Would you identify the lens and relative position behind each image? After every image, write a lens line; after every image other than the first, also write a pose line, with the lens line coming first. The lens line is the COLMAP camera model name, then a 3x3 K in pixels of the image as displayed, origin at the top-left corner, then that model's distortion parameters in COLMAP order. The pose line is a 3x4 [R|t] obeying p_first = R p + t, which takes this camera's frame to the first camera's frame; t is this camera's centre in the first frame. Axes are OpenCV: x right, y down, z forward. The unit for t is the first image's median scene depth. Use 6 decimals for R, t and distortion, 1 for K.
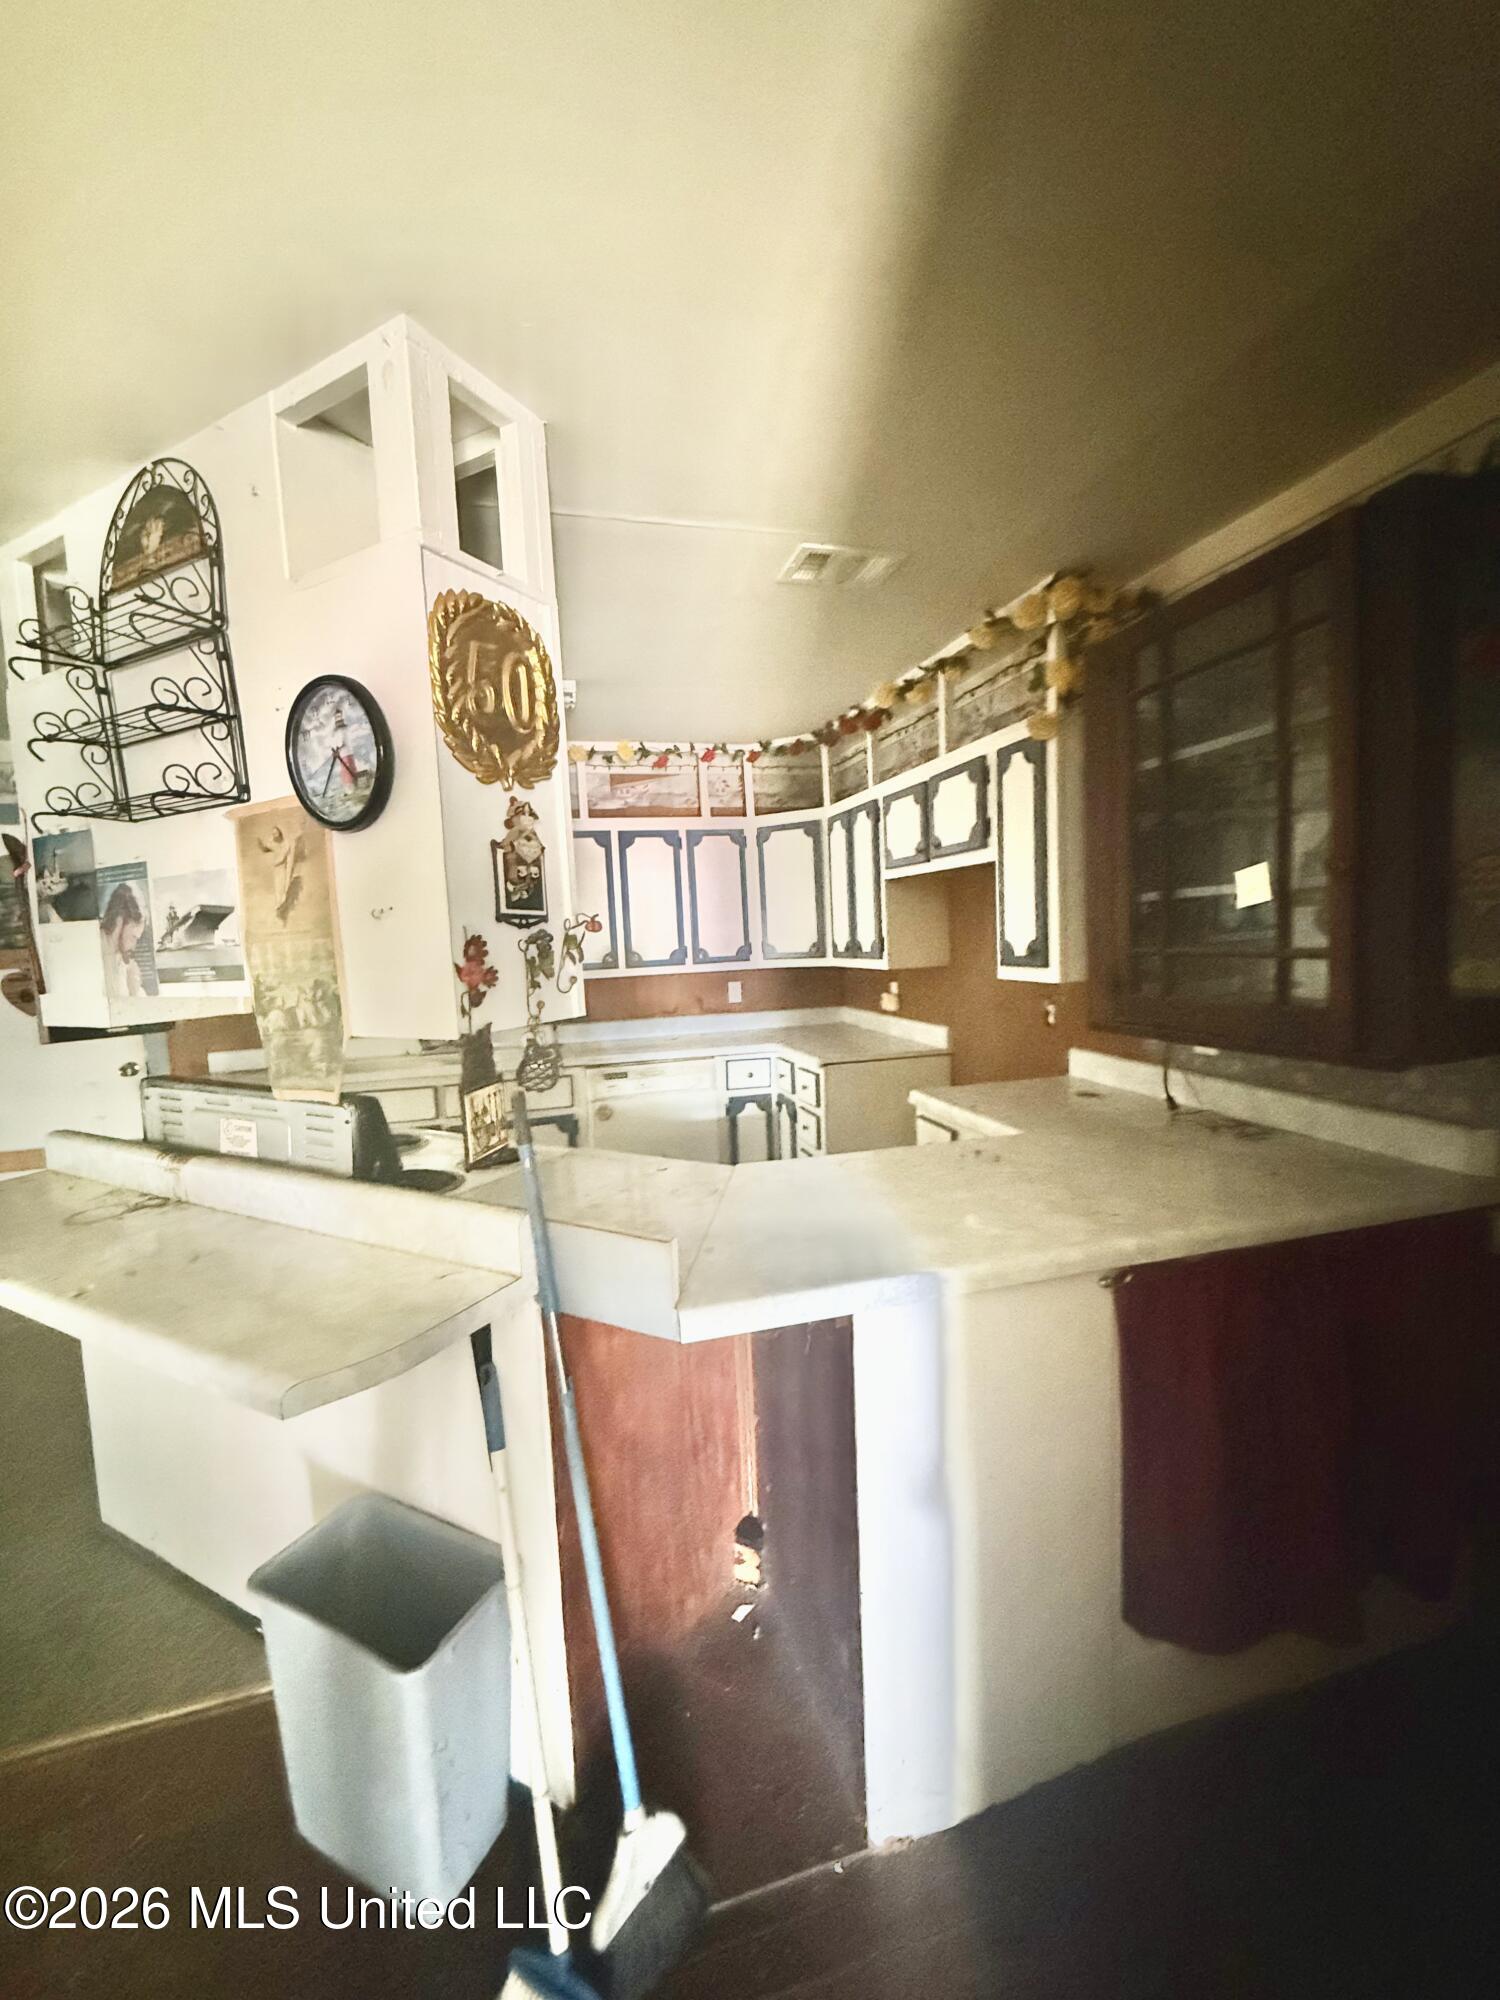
lens RADIAL K [[798.9, 0, 754.2], [0, 798.9, 1006.0], [0, 0, 1]] dist [0.002528, -0.000931]
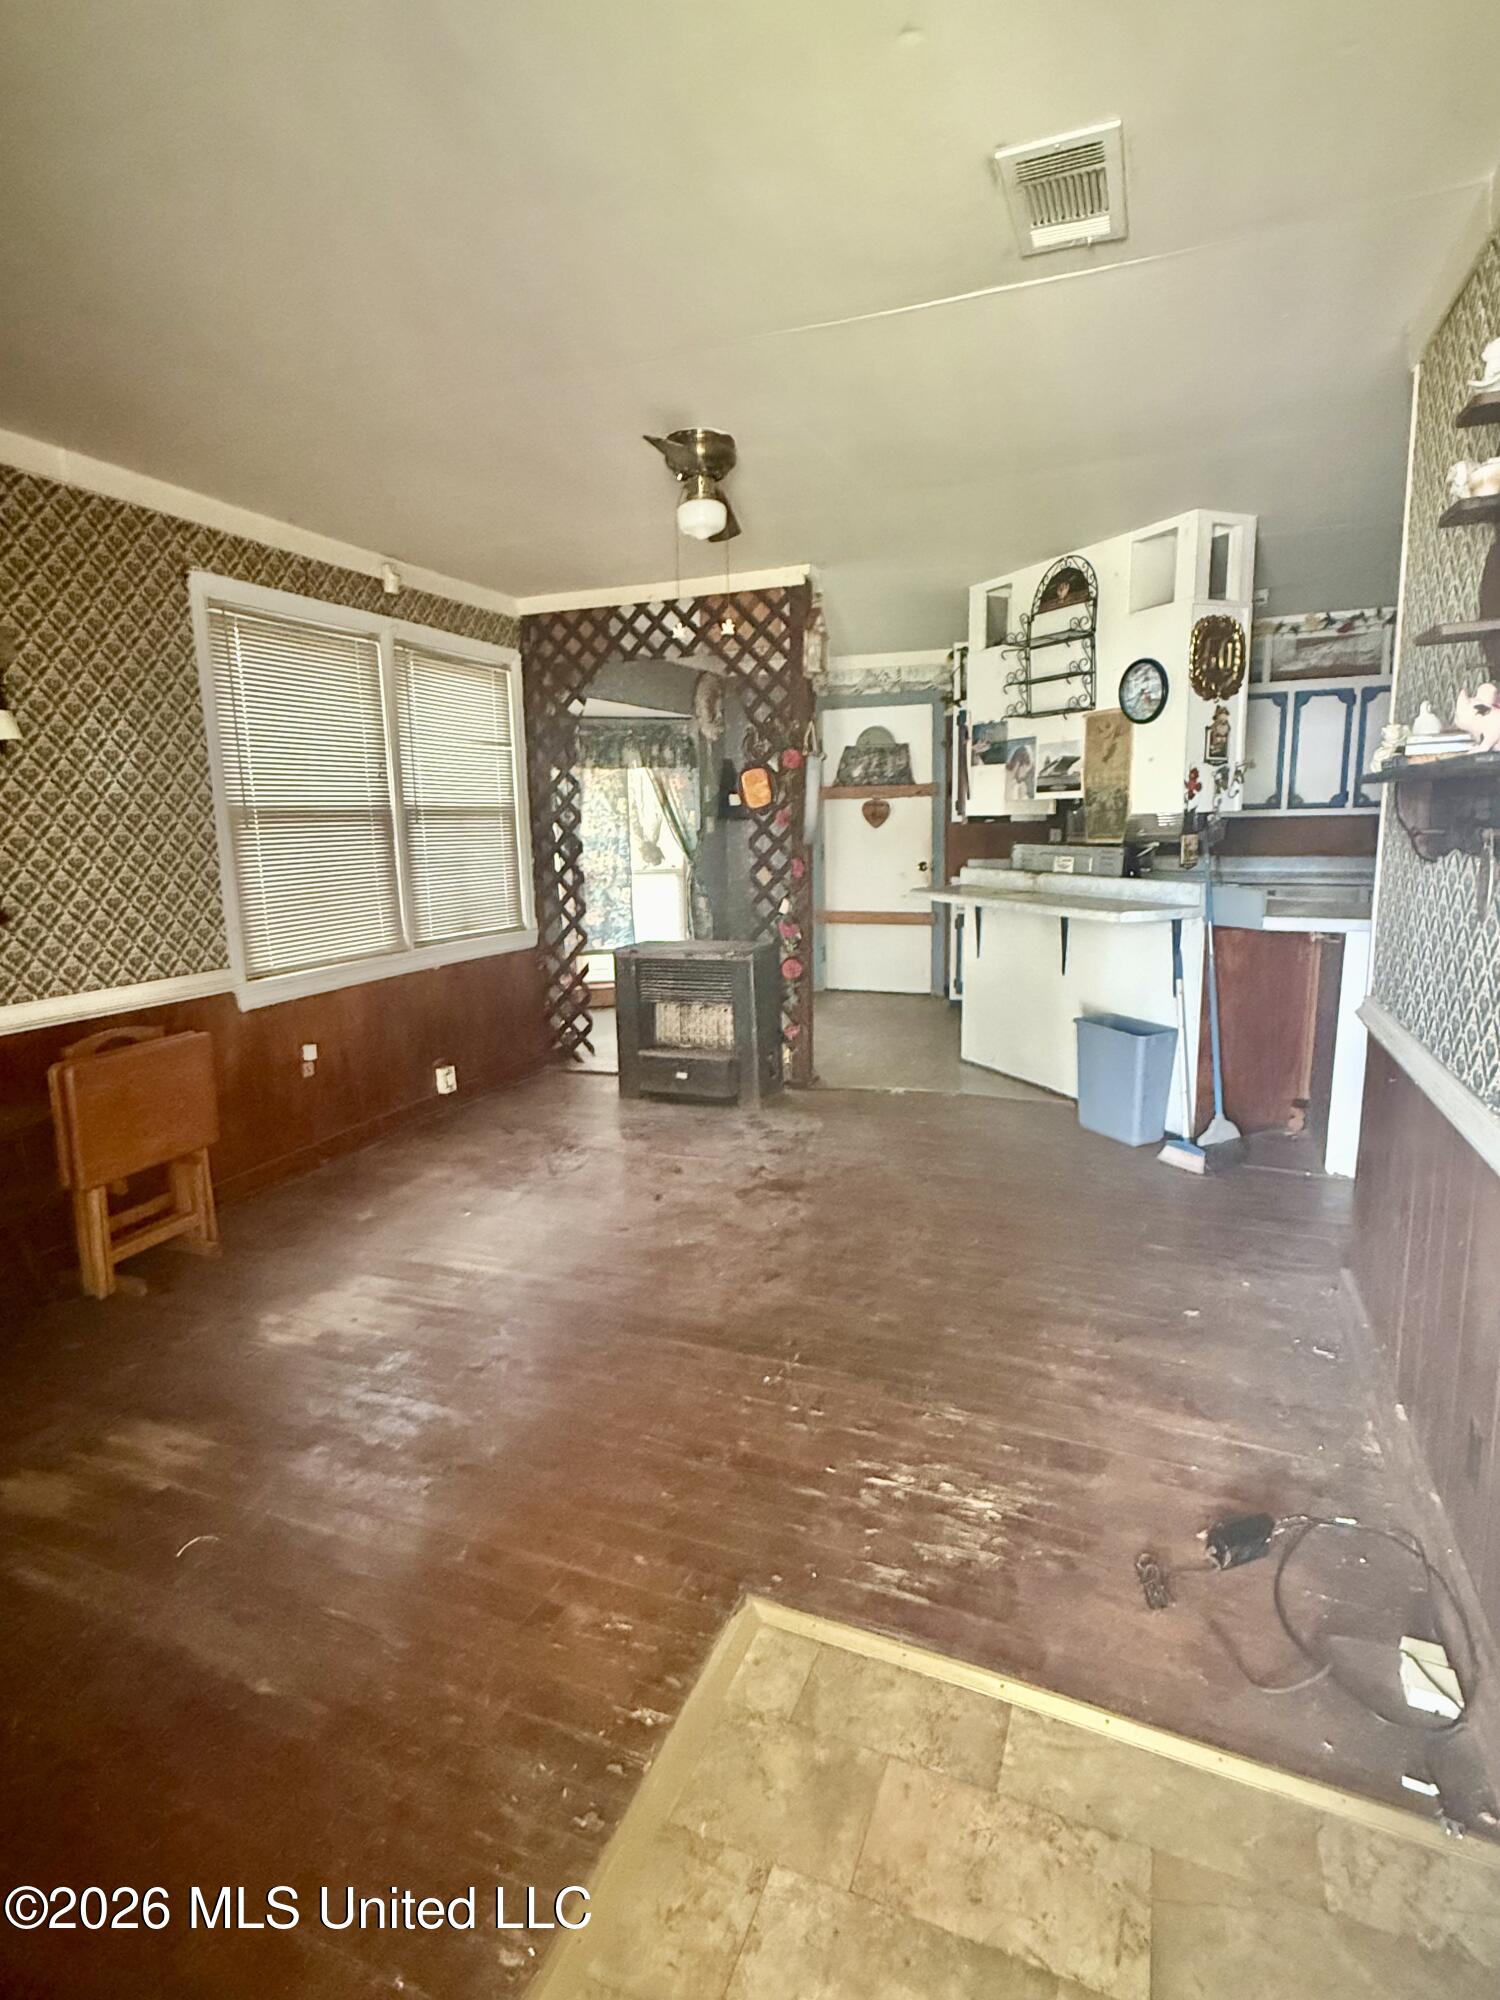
lens RADIAL K [[1028.3, 0, 746.8], [0, 1028.3, 992.7], [0, 0, 1]] dist [-0.003022, -0.000313]
pose [[0.783347, 0.132094, -0.607387, 0.459802], [-0.070882, 0.989768, 0.123838, 0.240249], [0.617530, -0.053955, 0.784695, -1.884002]]
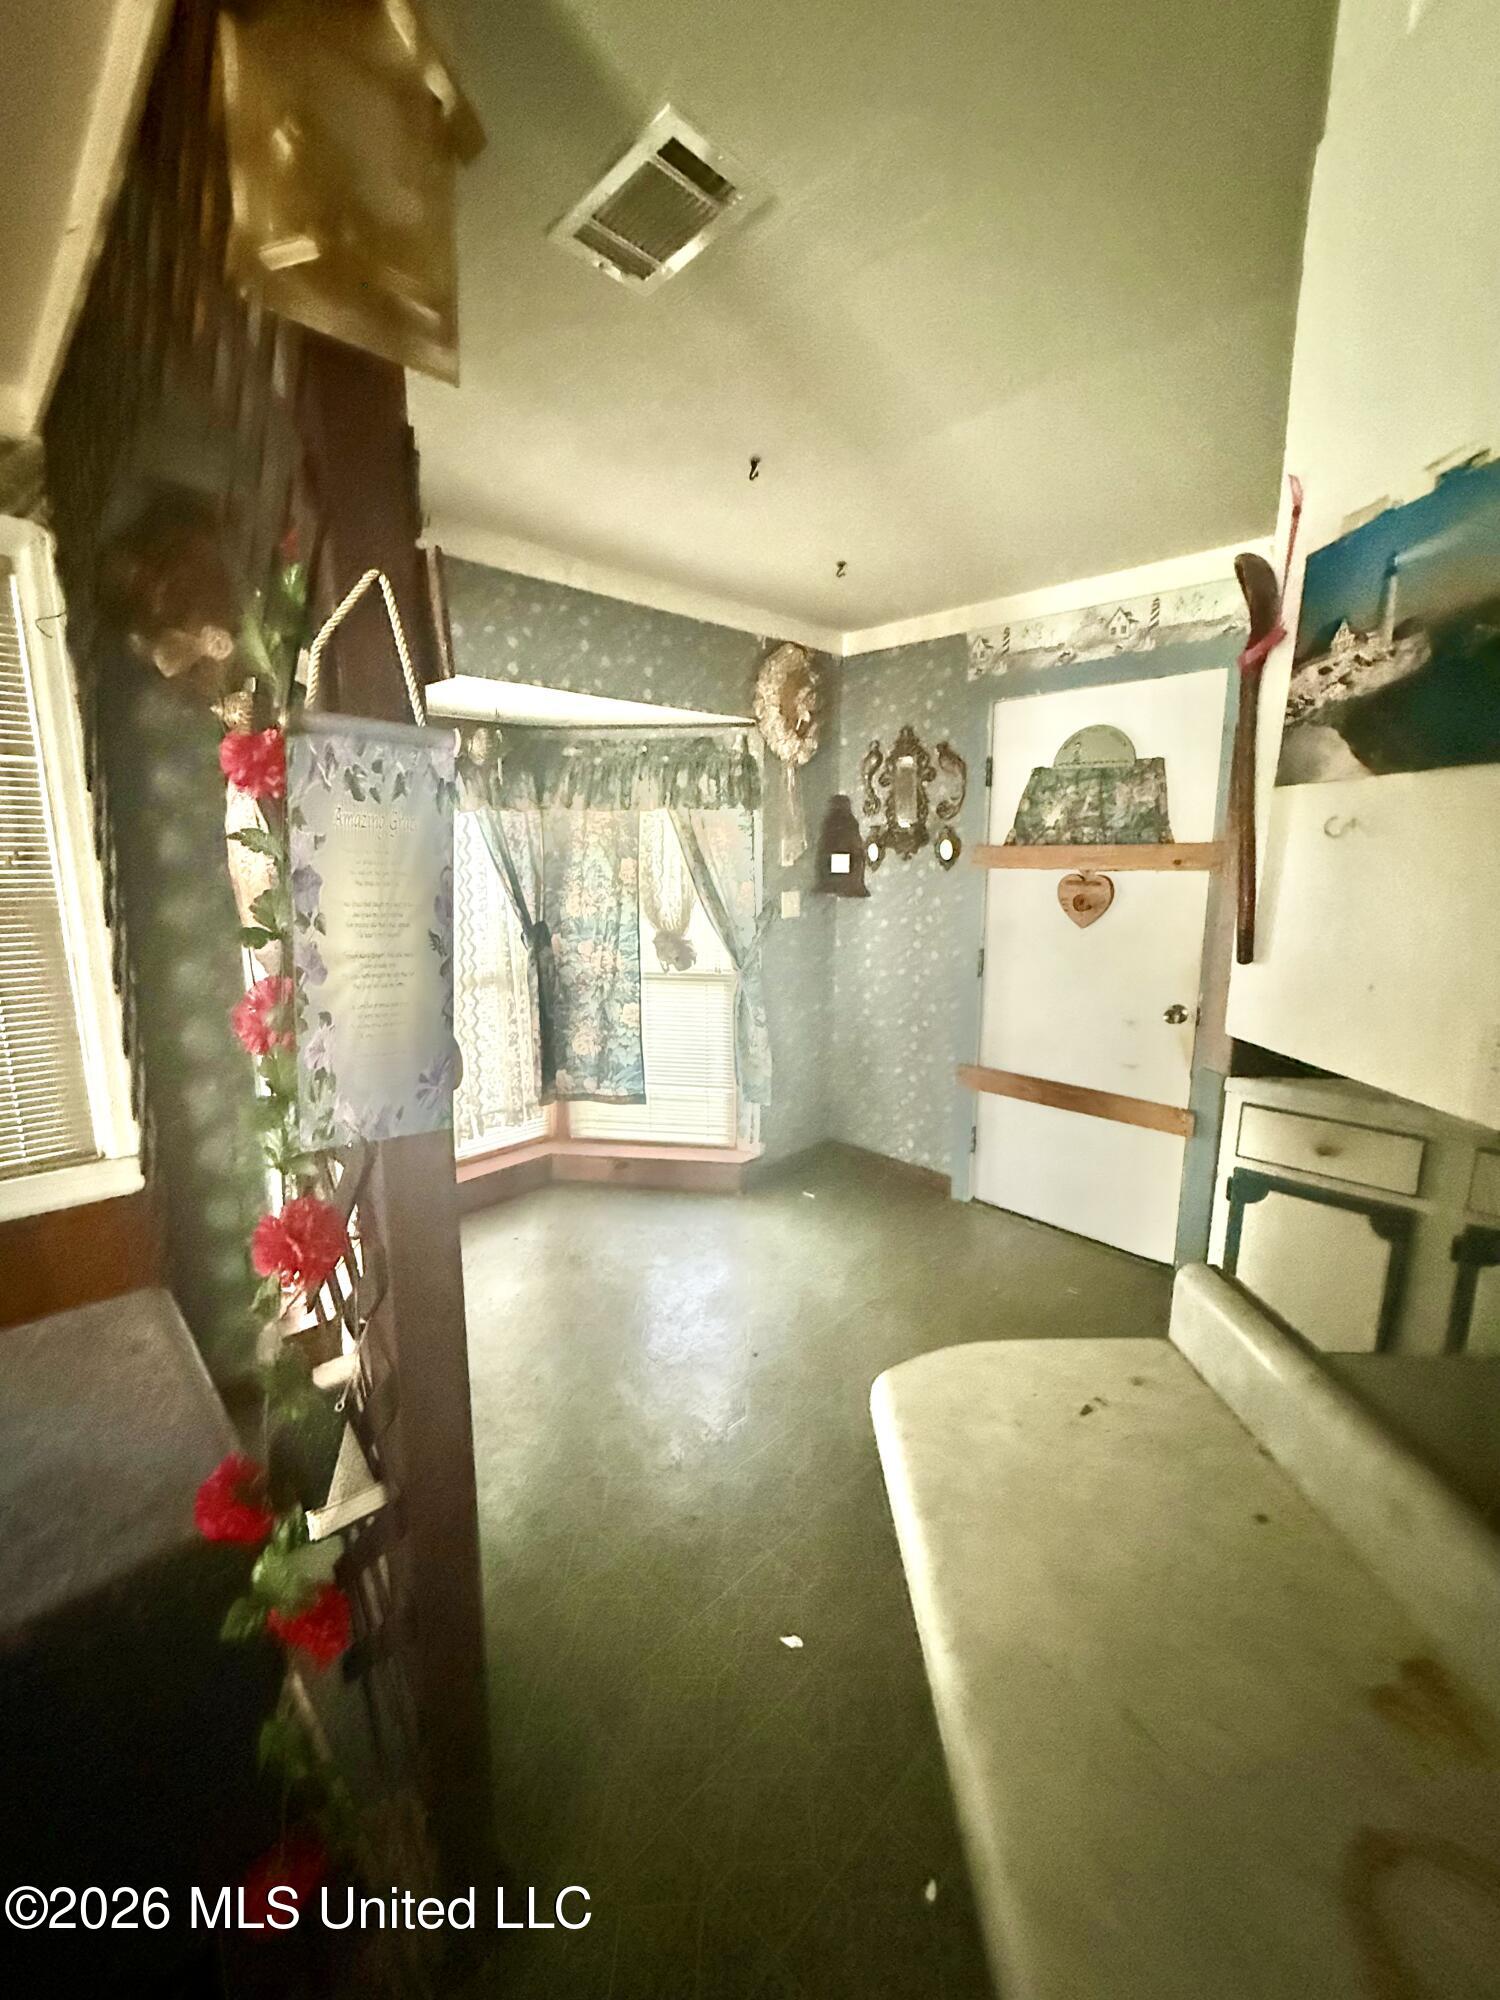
lens RADIAL K [[798.9, 0, 749.9], [0, 798.9, 991.0], [0, 0, 1]] dist [0.002528, -0.000931]
pose [[0.470088, 0.192259, -0.861426, -0.804704], [-0.103461, 0.981262, 0.162545, -0.050571], [0.876535, 0.012714, 0.481171, 0.717469]]
